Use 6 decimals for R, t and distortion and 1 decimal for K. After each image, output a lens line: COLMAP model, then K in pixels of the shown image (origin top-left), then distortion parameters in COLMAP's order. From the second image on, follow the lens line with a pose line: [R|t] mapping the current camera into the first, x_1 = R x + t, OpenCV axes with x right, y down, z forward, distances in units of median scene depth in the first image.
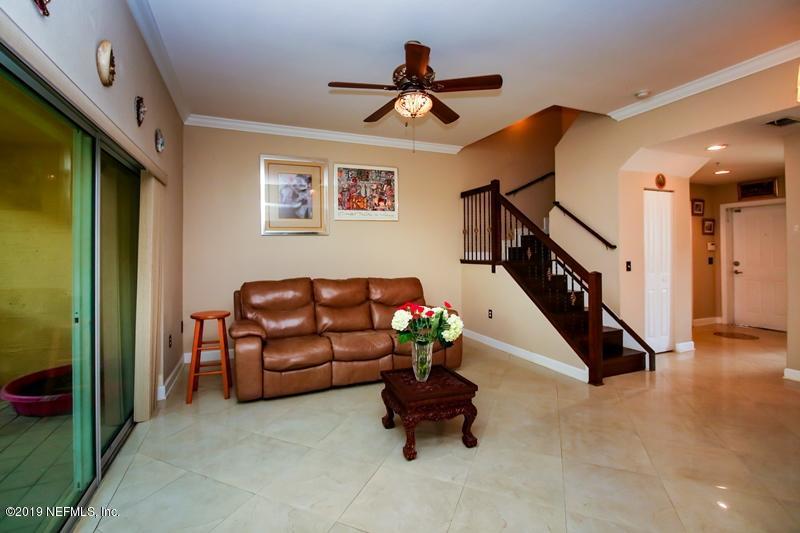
lens RADIAL K [[364.8, 0, 377.6], [0, 364.8, 245.5], [0, 0, 1]] dist [-0.000317, -0.000130]
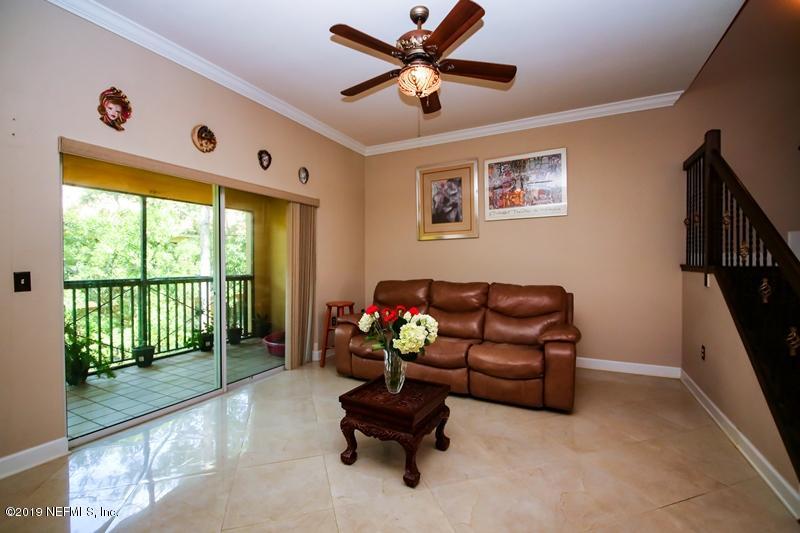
lens RADIAL K [[346.4, 0, 400.0], [0, 346.4, 266.5], [0, 0, 1]] dist [-0.000421, -0.000097]
pose [[0.667058, 0.013638, -0.744881, 0.402915], [0.015290, 0.999371, 0.031990, 0.015821], [0.744849, -0.032729, 0.666430, 0.235689]]
